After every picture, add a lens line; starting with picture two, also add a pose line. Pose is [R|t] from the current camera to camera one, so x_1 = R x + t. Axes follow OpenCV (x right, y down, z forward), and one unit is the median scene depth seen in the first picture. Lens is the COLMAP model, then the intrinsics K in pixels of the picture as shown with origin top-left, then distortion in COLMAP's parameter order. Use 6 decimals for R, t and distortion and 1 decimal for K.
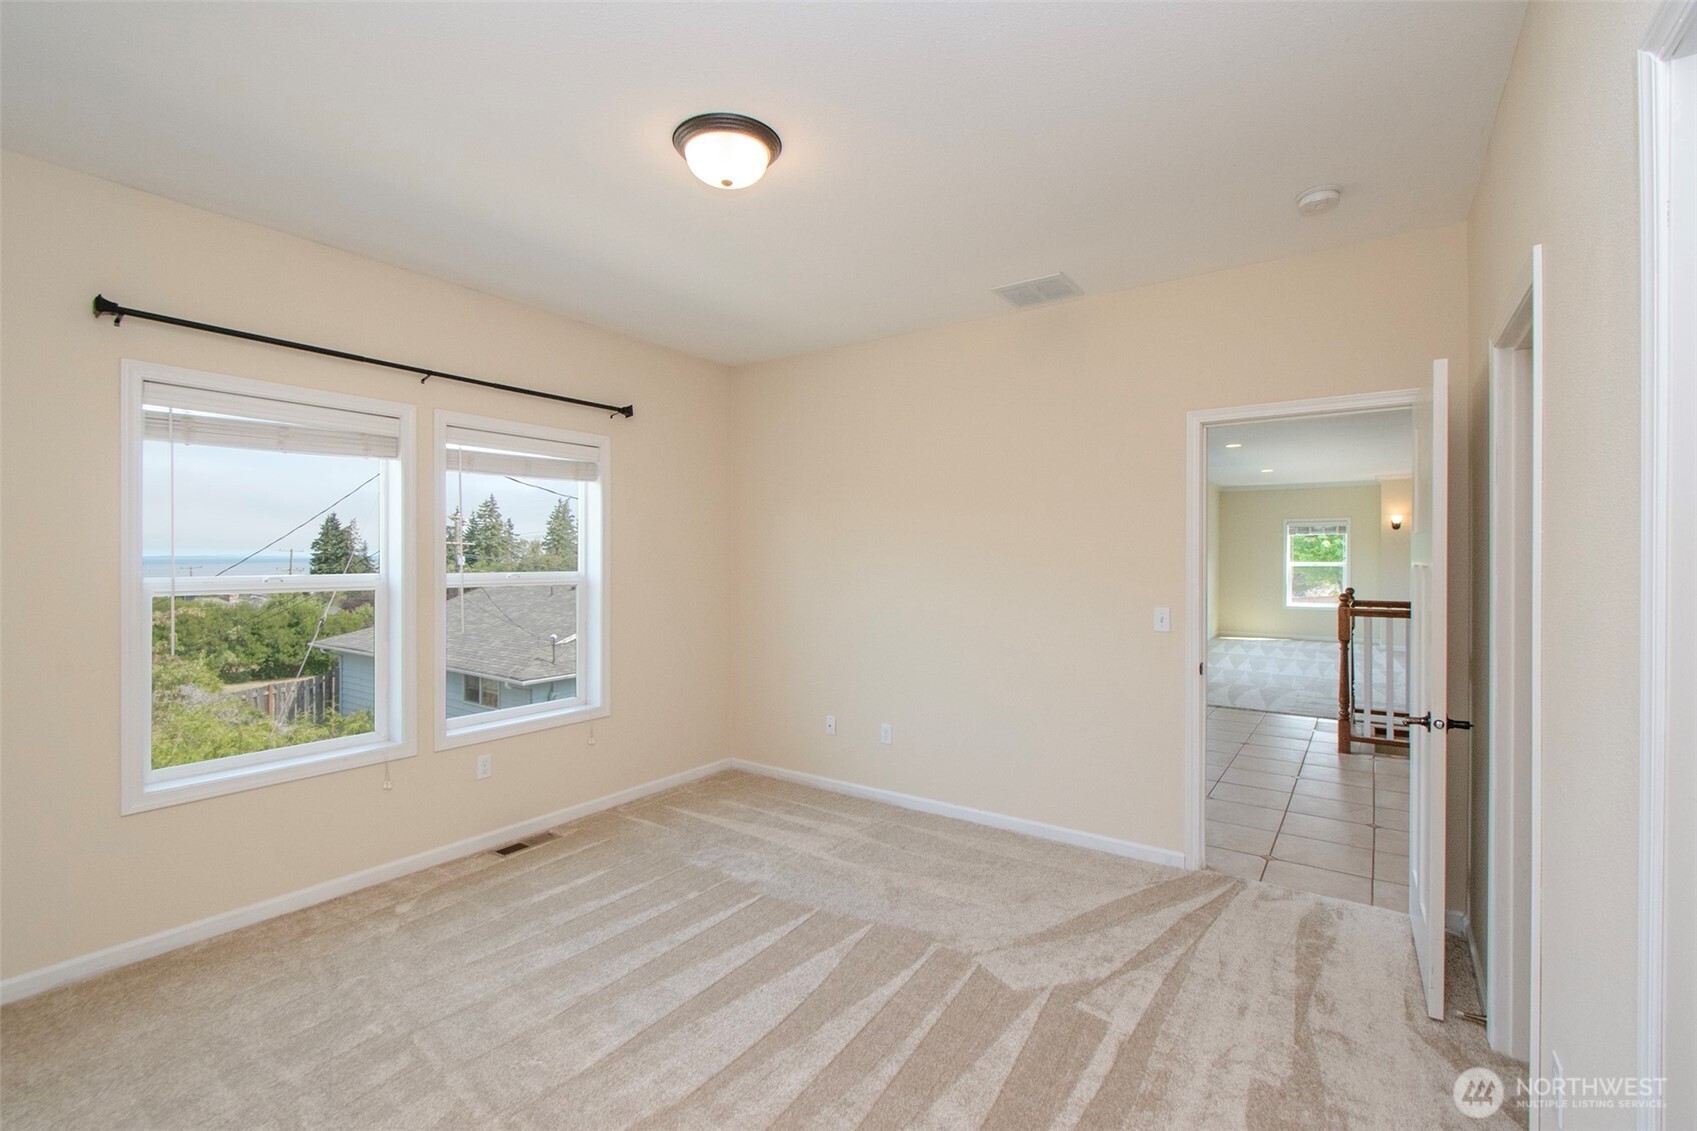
lens RADIAL K [[743.3, 0, 848.5], [0, 743.3, 565.5], [0, 0, 1]] dist [0.002970, 0.000170]
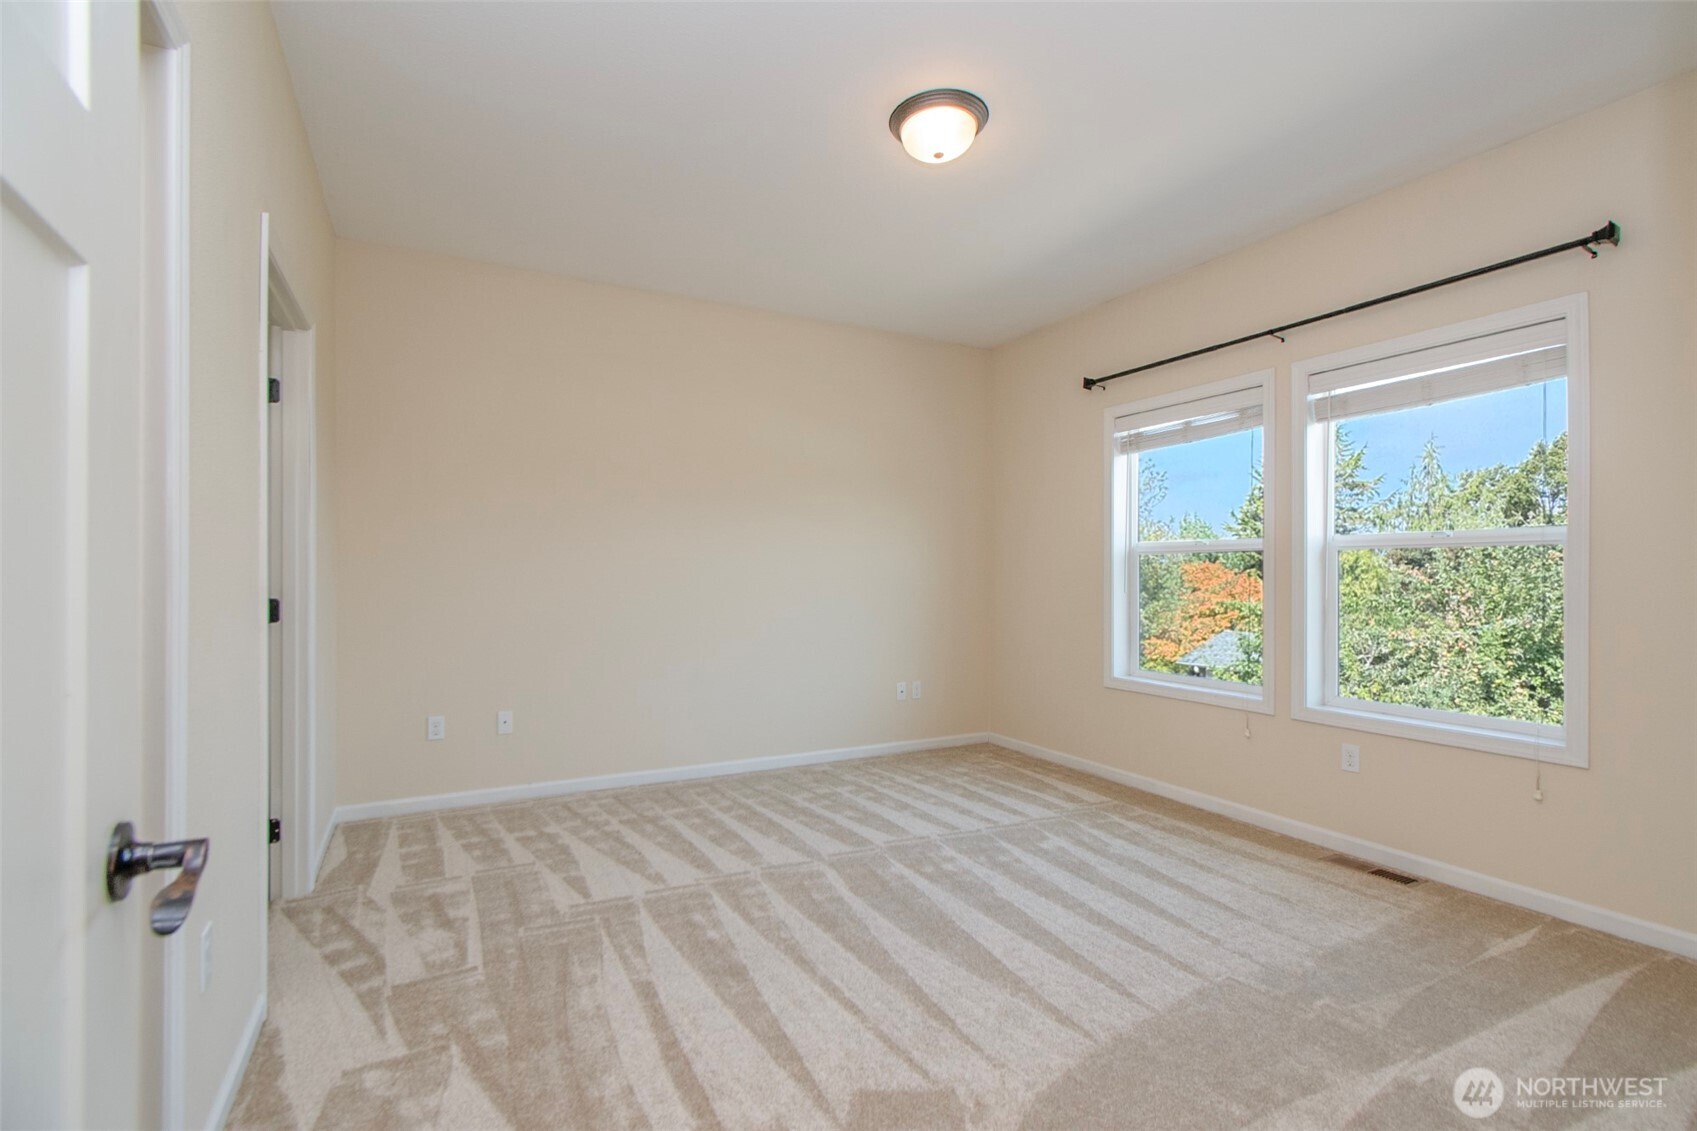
lens RADIAL K [[739.5, 0, 848.5], [0, 739.5, 565.5], [0, 0, 1]] dist [0.000191, 0.000039]
pose [[-0.430604, -0.001445, -0.902540, 0.571372], [-0.000911, 0.999999, -0.001166, 0.054821], [0.902540, 0.000320, -0.430605, 0.916818]]
